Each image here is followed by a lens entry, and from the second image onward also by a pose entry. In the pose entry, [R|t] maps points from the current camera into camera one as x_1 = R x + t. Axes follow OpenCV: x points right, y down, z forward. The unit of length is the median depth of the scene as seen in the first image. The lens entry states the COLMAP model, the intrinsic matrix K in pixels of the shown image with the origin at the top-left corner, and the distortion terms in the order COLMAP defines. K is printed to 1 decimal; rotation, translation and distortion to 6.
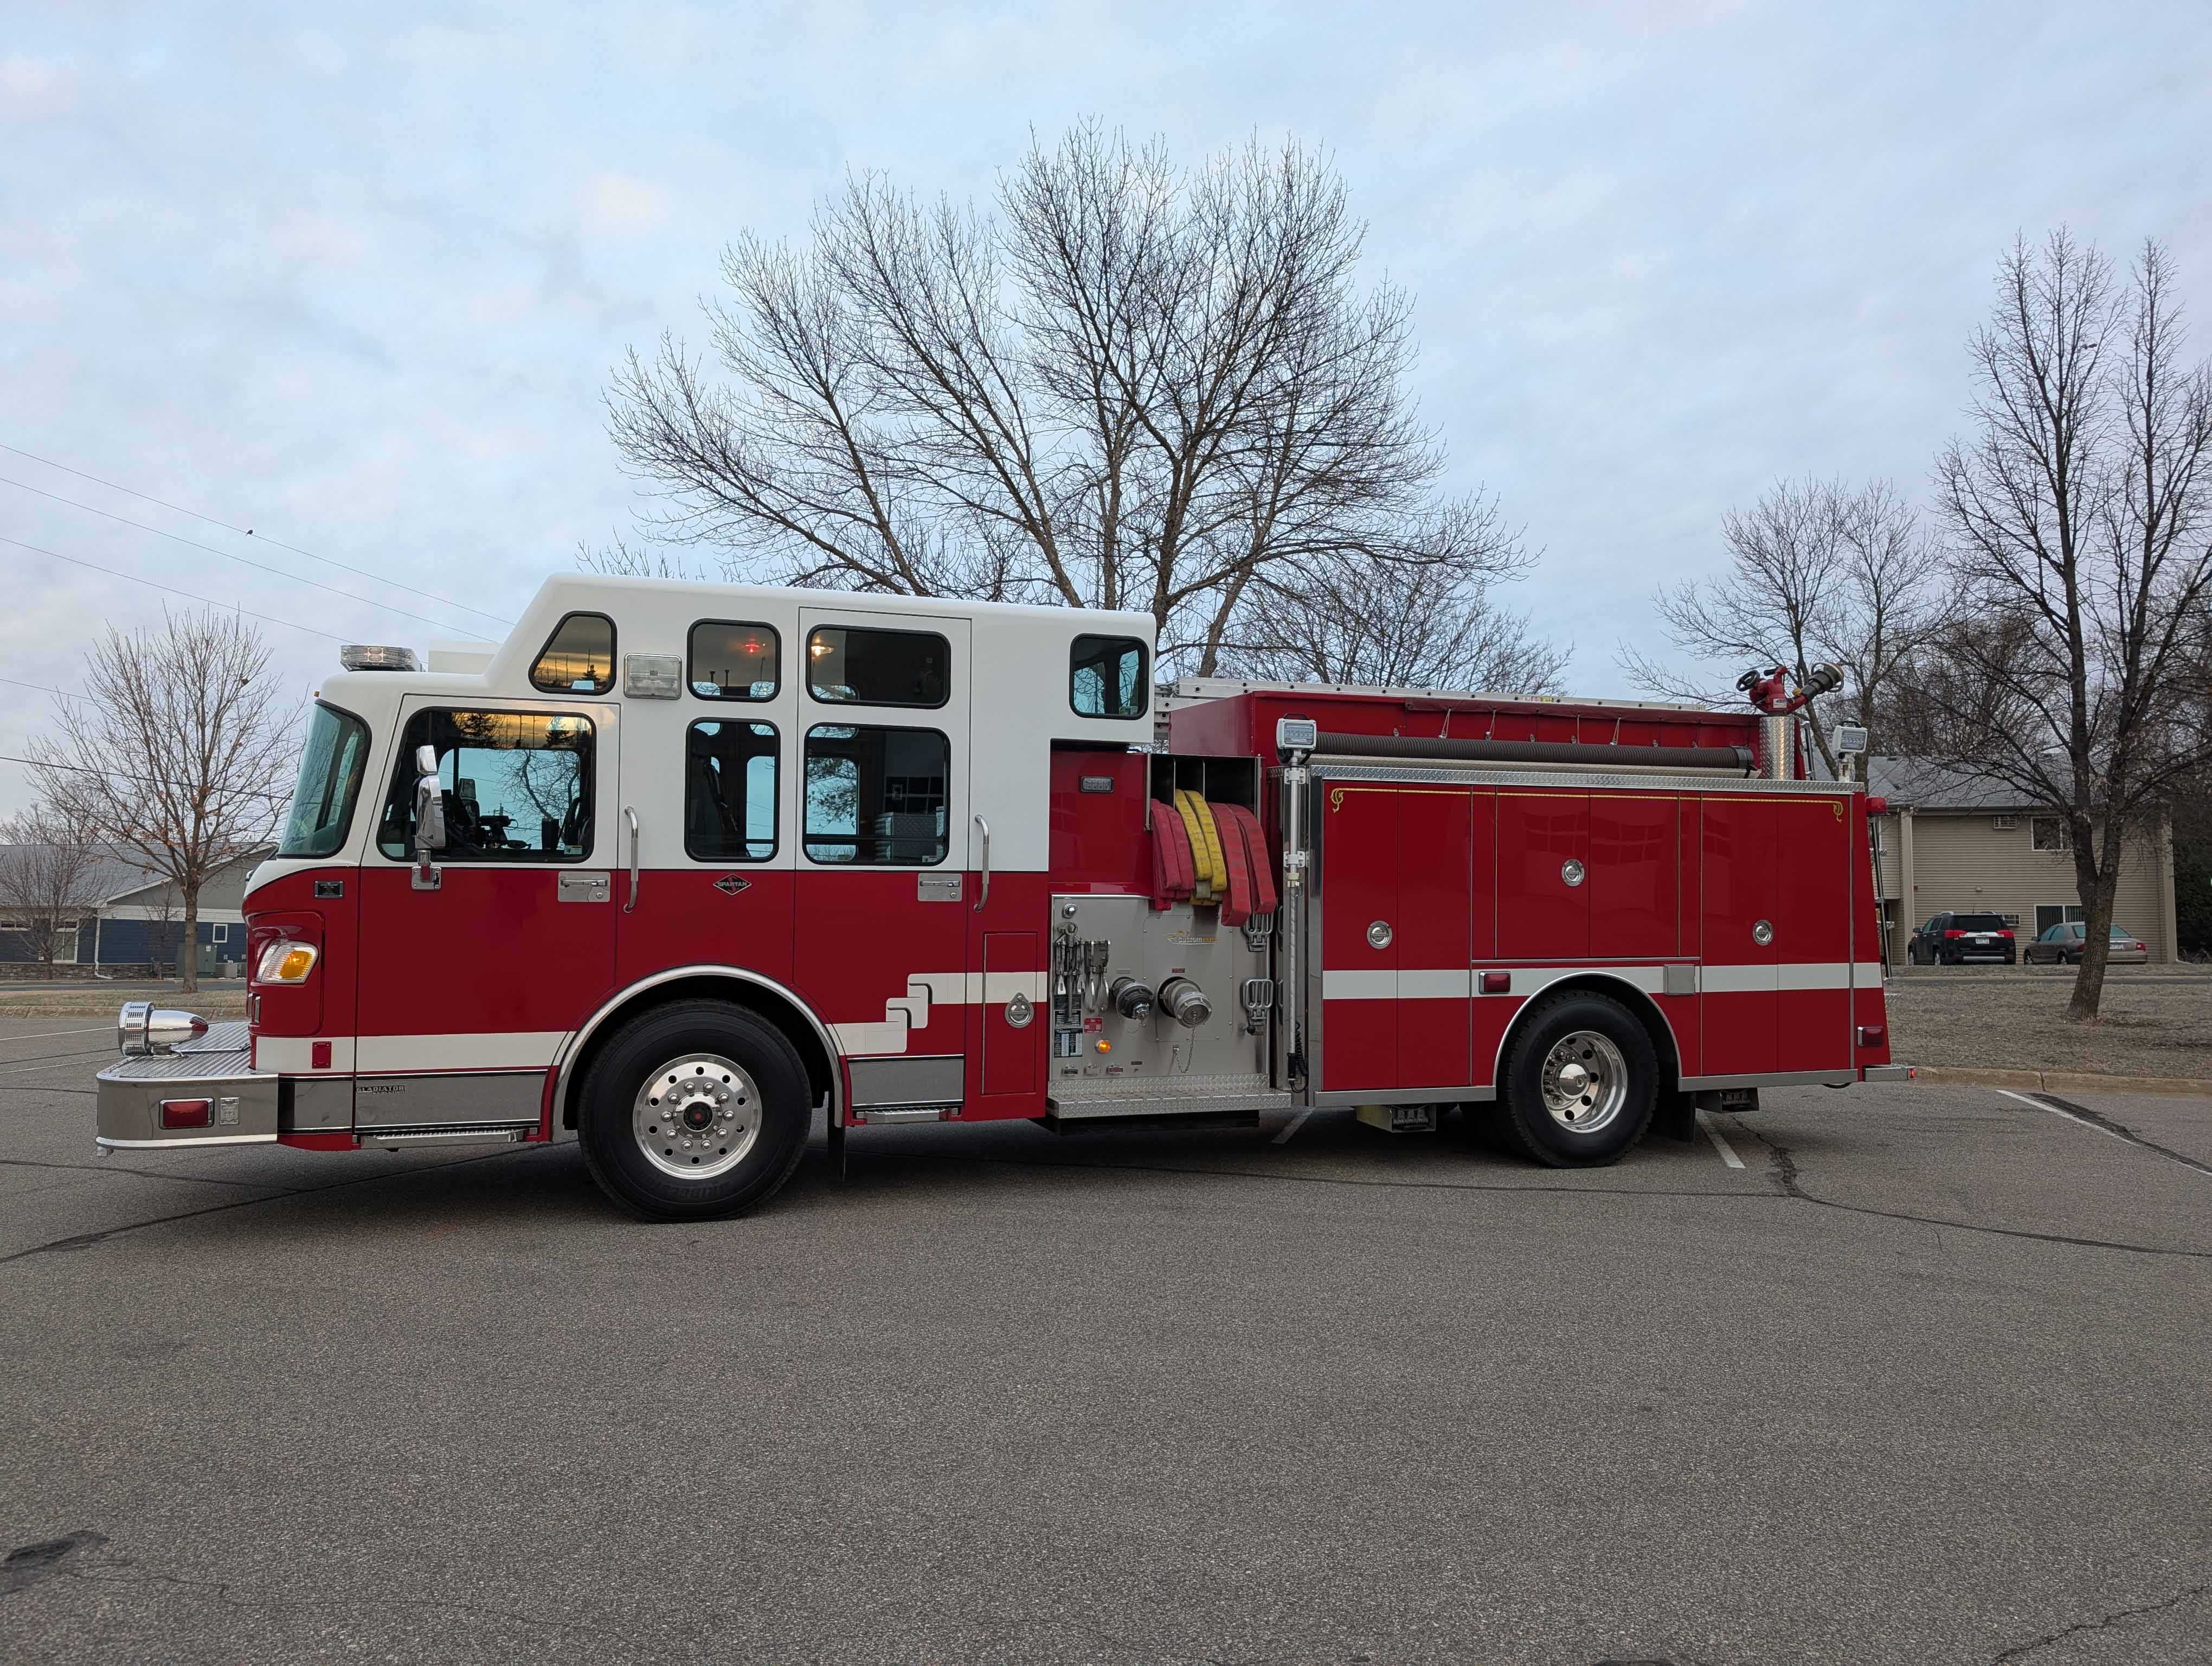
lens RADIAL K [[1576.5, 0, 1078.1], [0, 1576.5, 830.3], [0, 0, 1]] dist [0.007833, 0.001211]
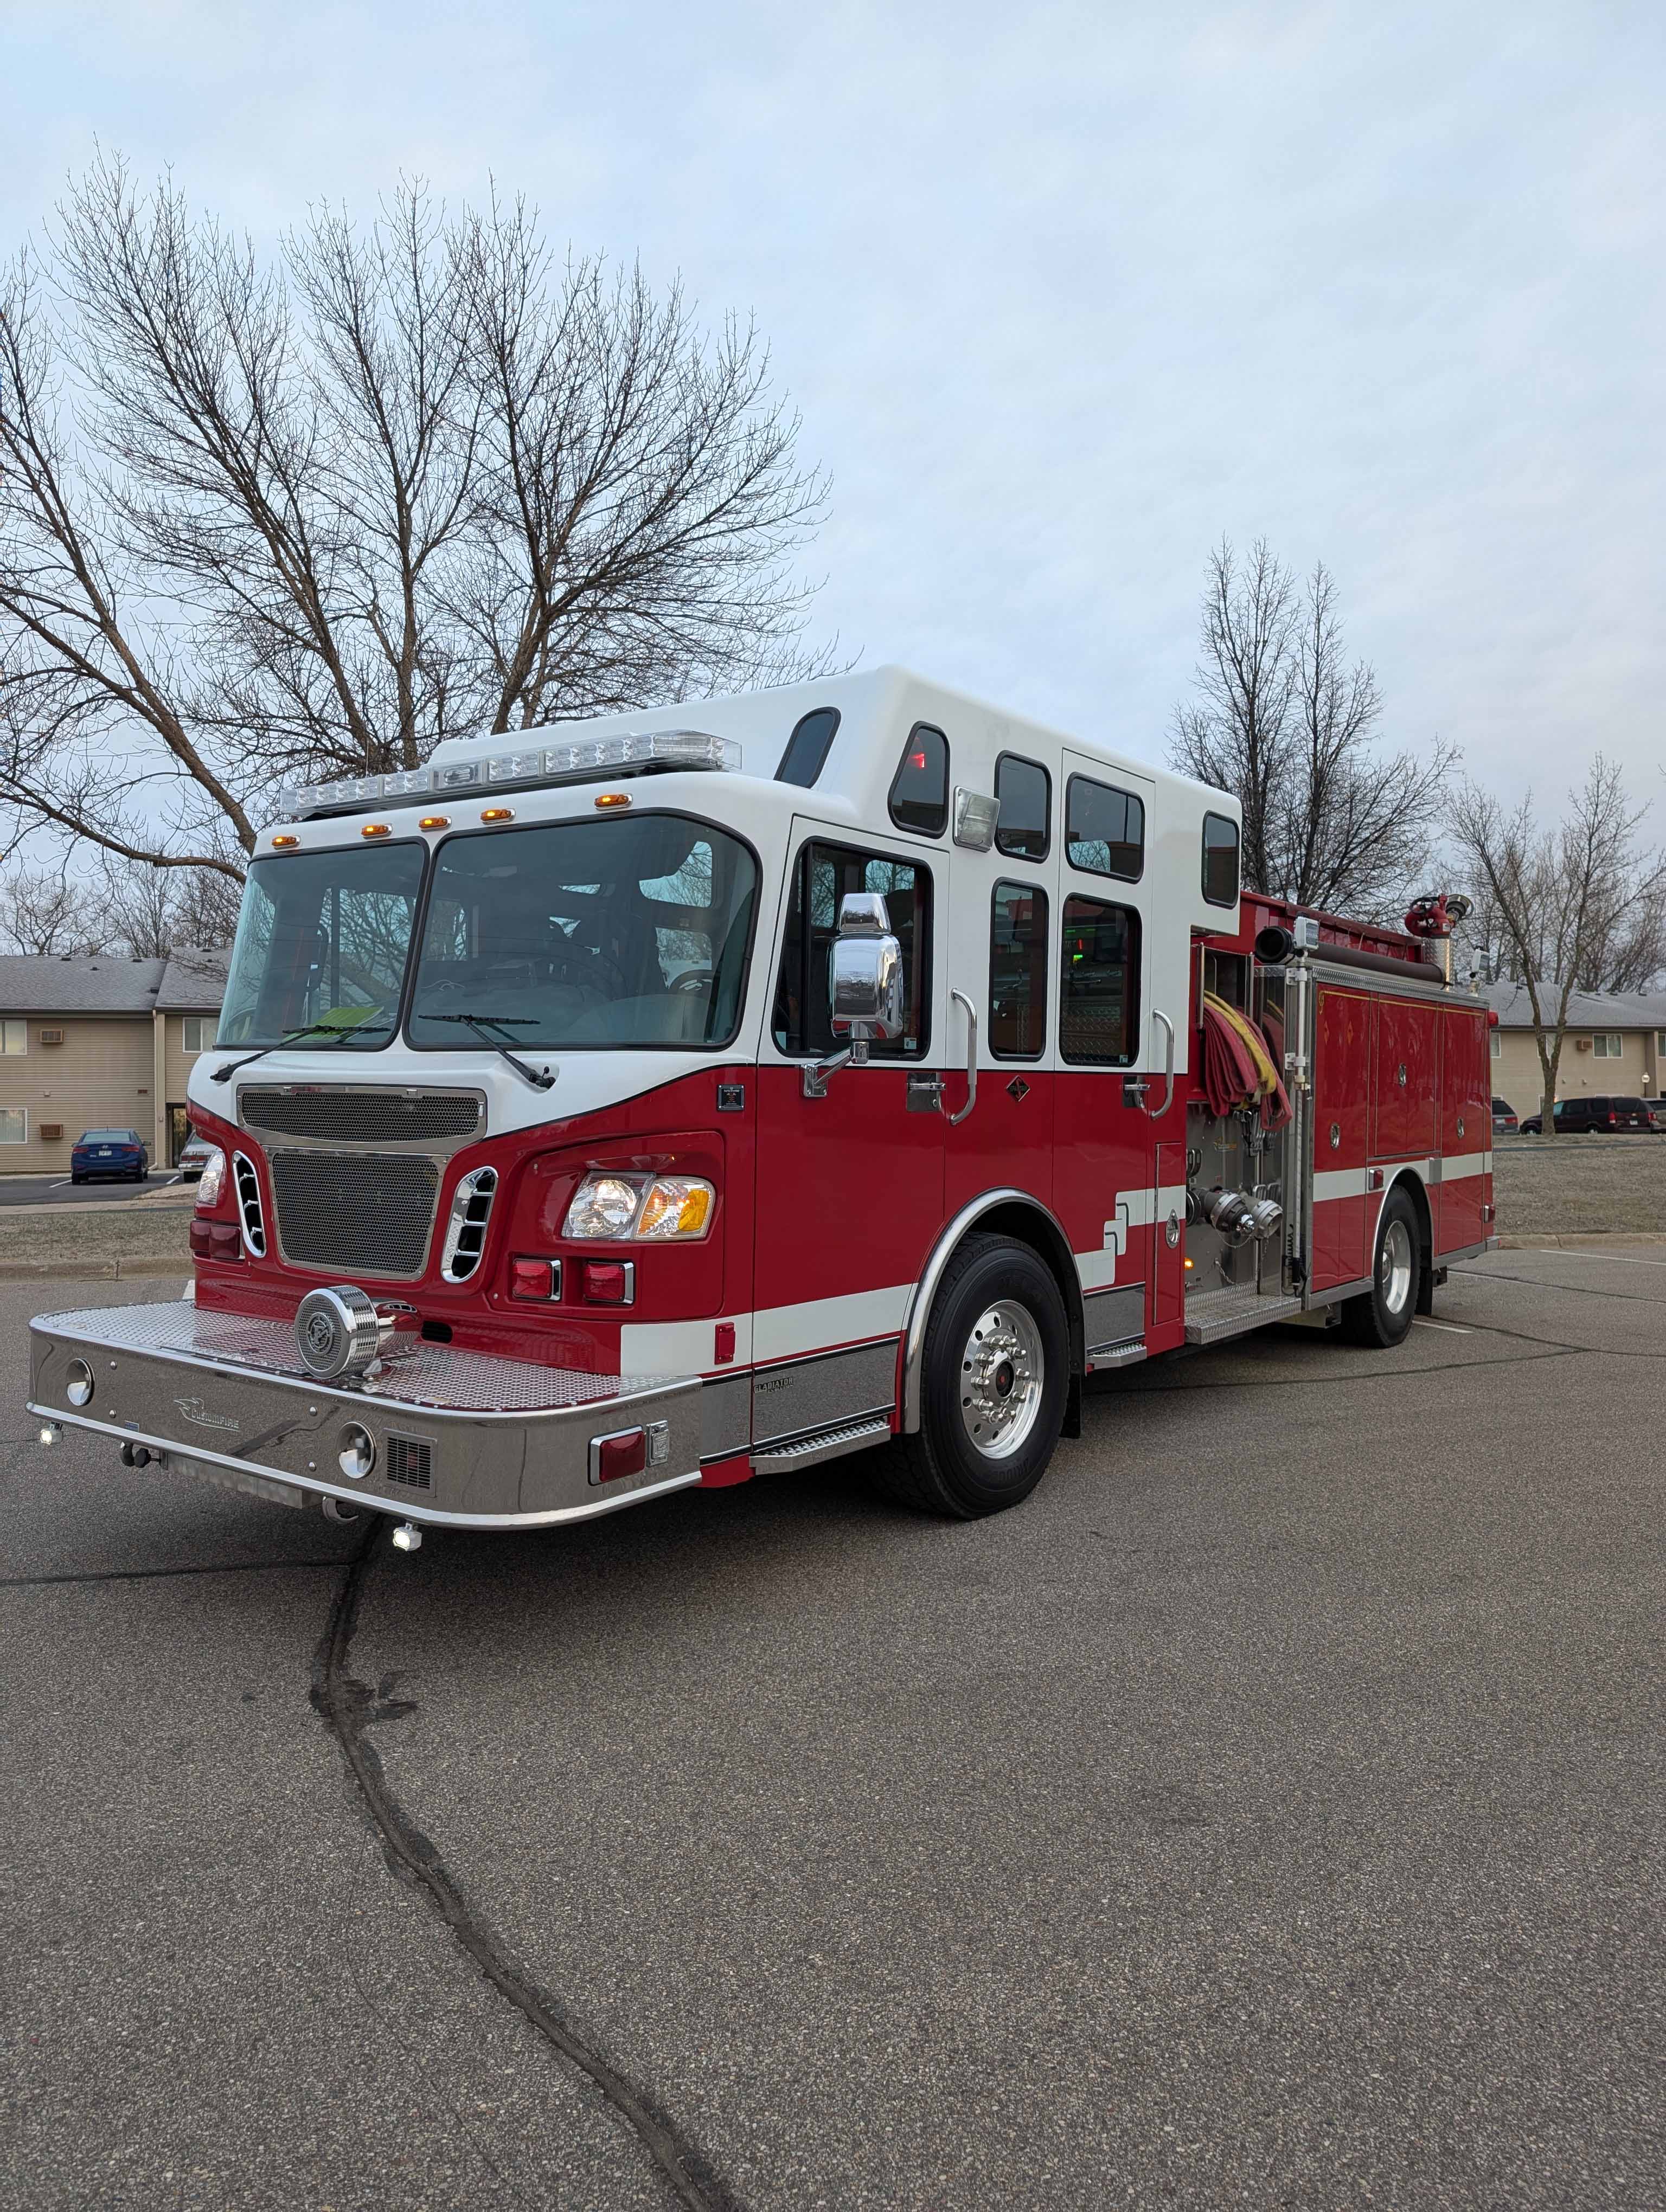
lens RADIAL K [[1572.0, 0, 831.4], [0, 1572.0, 1130.7], [0, 0, 1]] dist [0.009667, -0.001658]
pose [[0.833649, -0.016868, 0.552036, -0.594586], [-0.019503, 0.998011, 0.059947, 0.007920], [-0.551949, -0.060740, 0.831662, 0.311459]]
